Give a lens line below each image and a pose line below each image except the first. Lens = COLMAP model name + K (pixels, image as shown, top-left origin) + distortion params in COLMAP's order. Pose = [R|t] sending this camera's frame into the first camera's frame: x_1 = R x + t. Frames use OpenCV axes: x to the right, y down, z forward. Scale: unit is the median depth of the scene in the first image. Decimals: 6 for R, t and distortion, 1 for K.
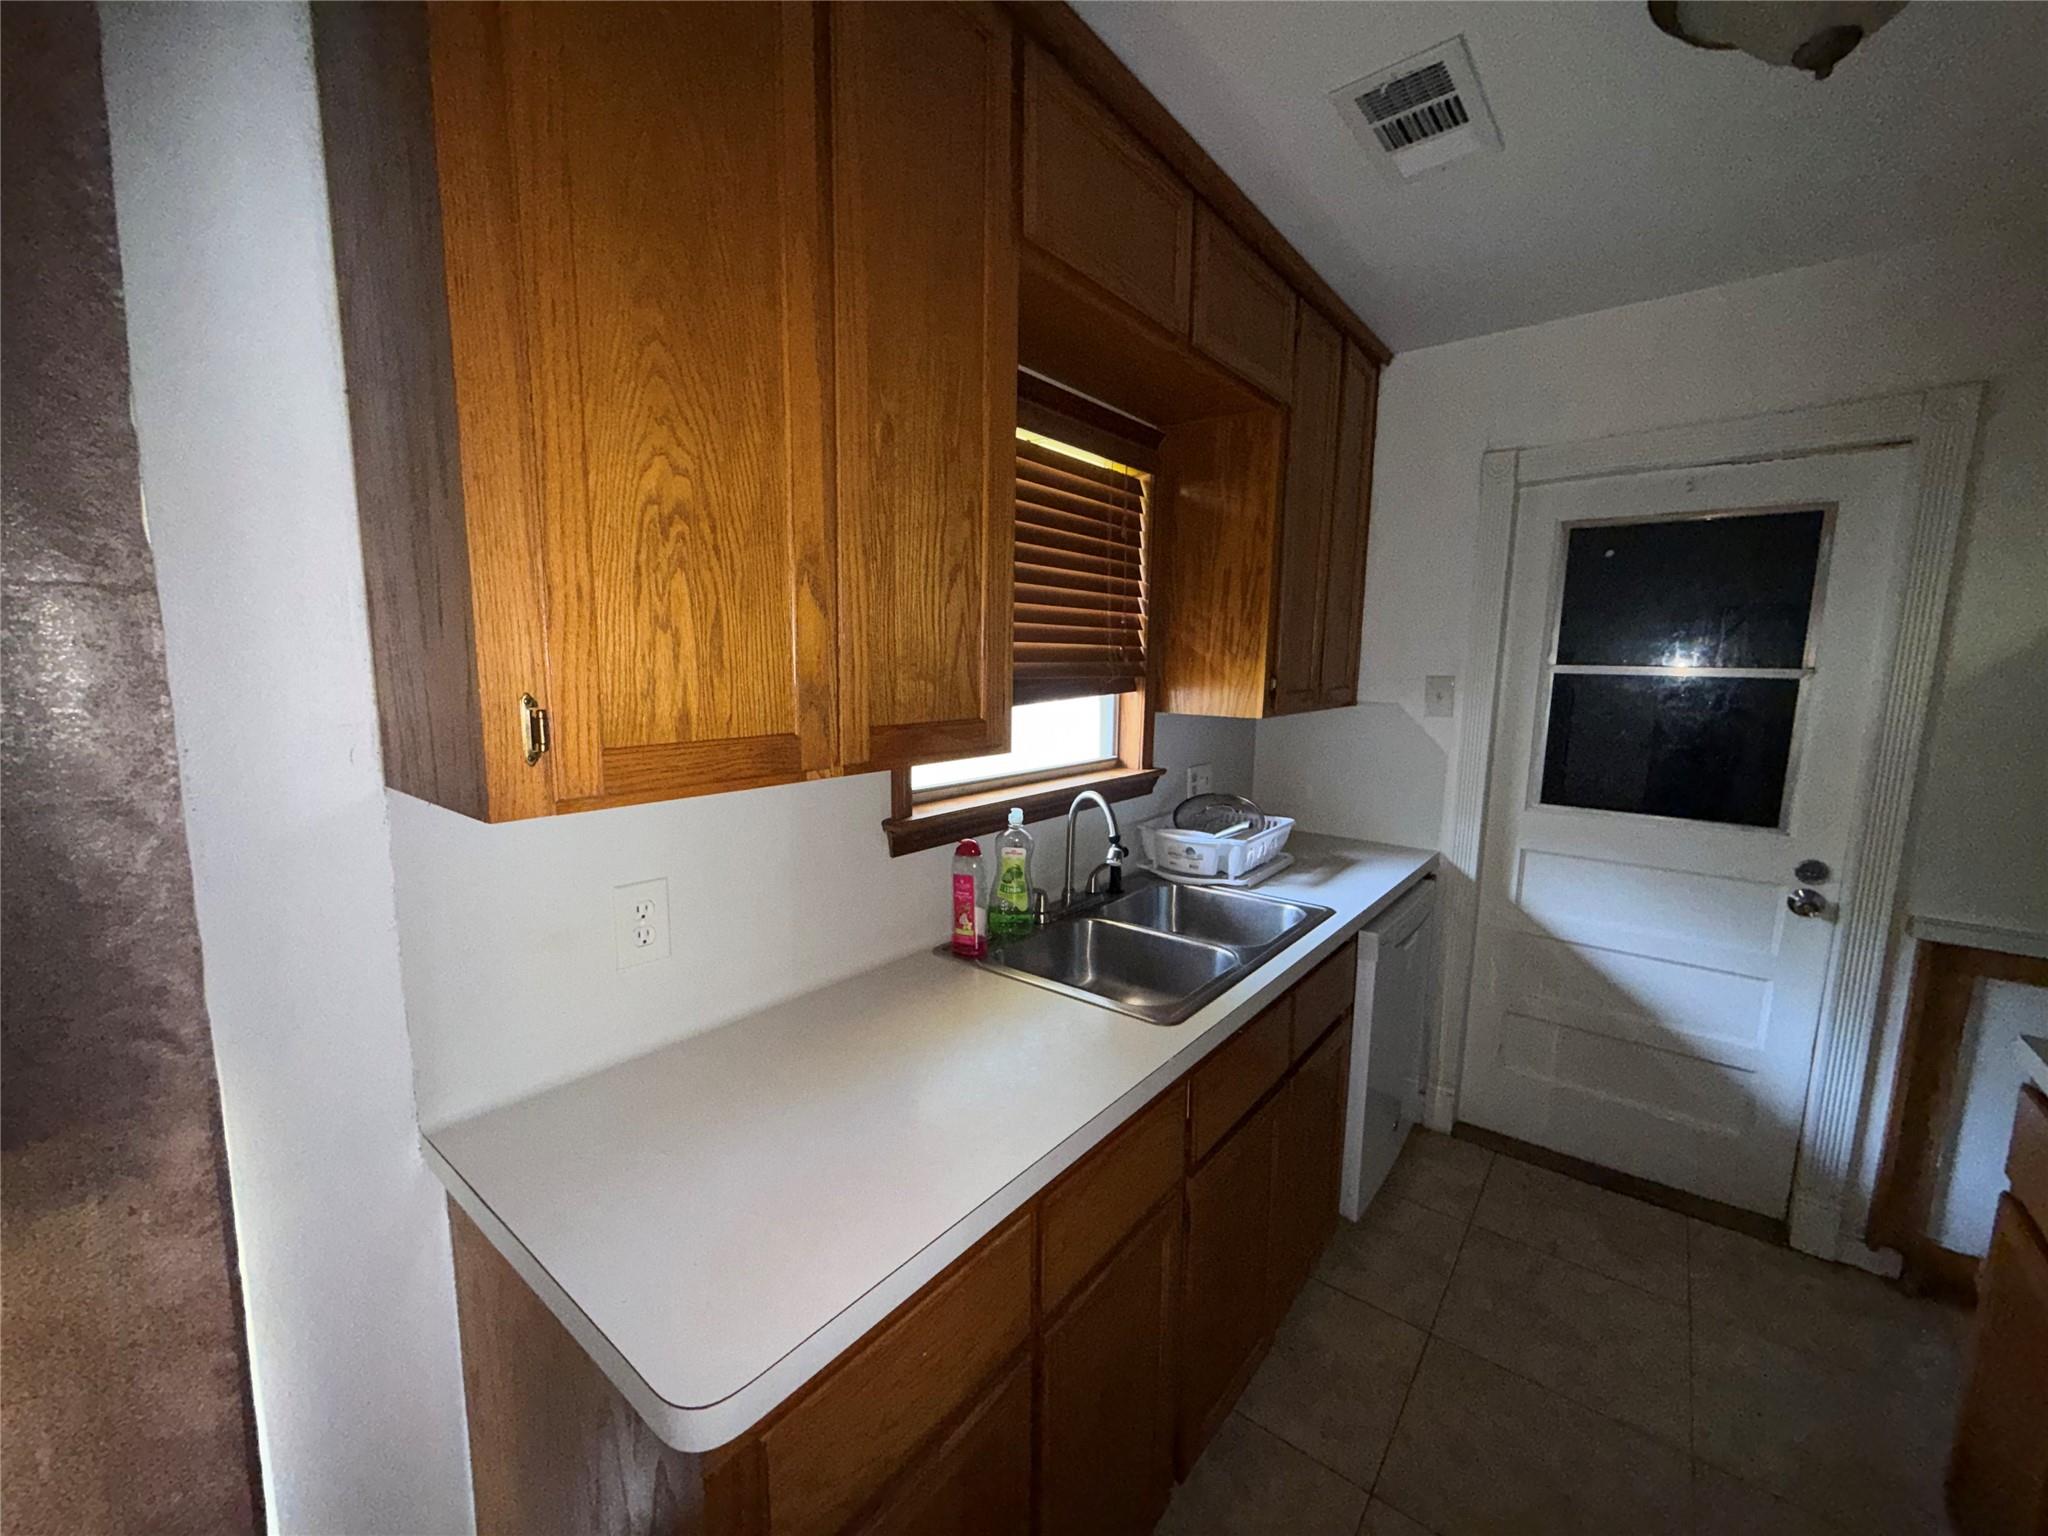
lens RADIAL K [[821.0, 0, 1021.4], [0, 821.0, 771.4], [0, 0, 1]] dist [0.000514, -0.000106]
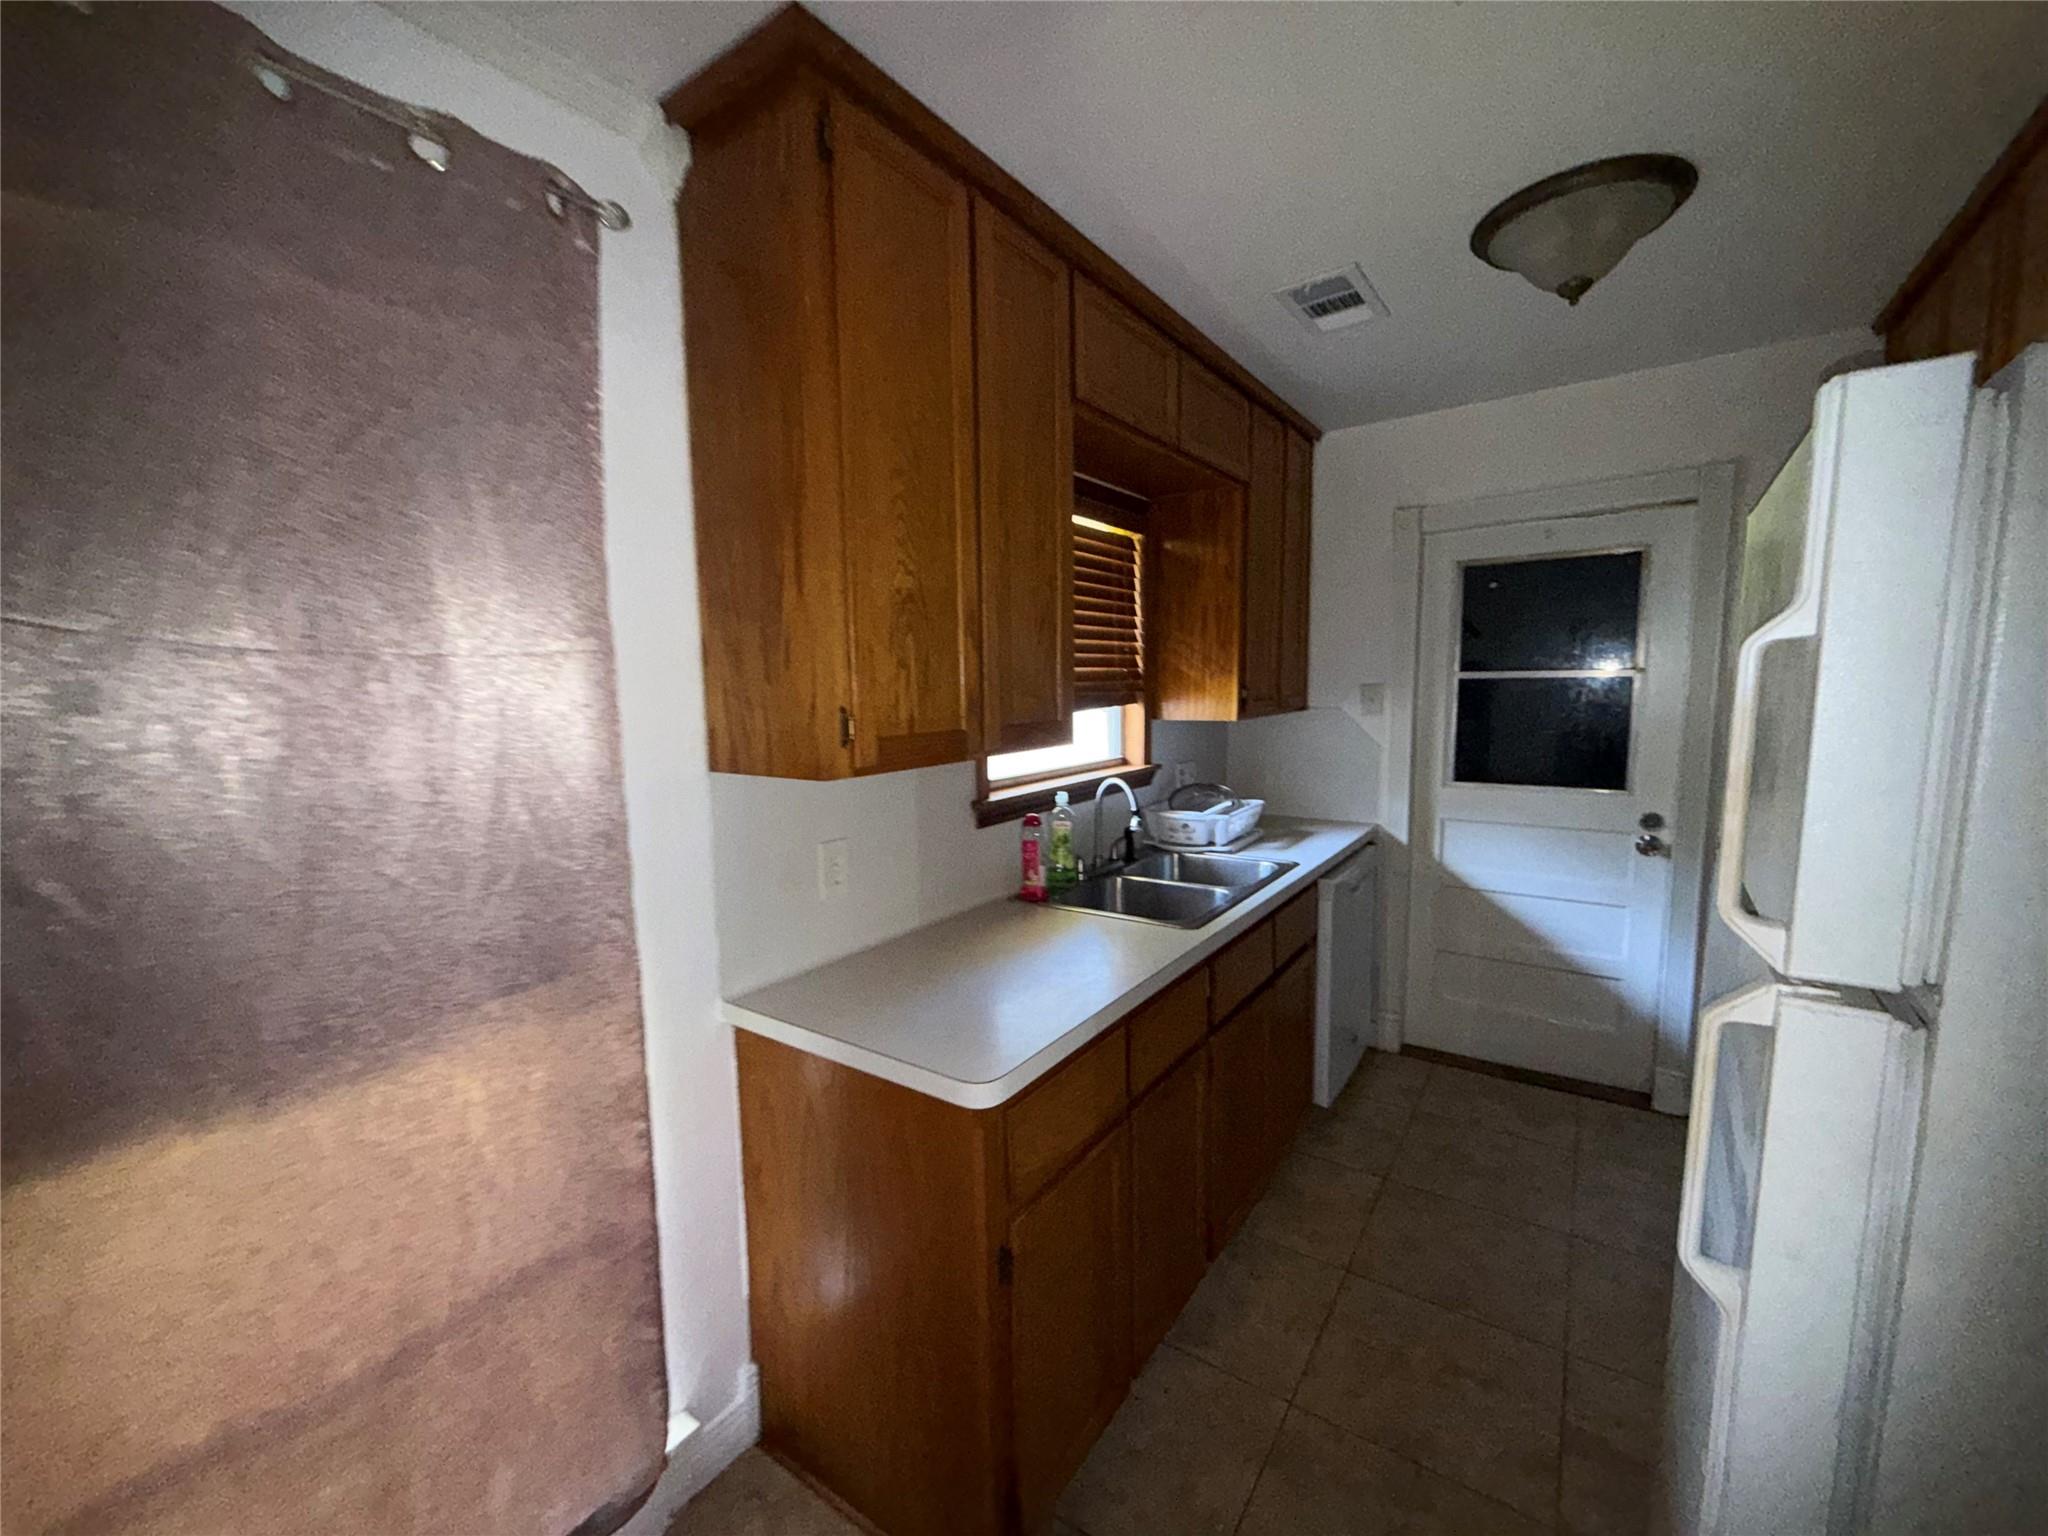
lens RADIAL K [[821.0, 0, 1019.0], [0, 821.0, 773.3], [0, 0, 1]] dist [0.000514, -0.000106]
pose [[0.997993, -0.037838, 0.050775, -0.119759], [0.039157, 0.998914, -0.025237, 0.038513], [-0.049765, 0.027174, 0.998391, -0.275265]]
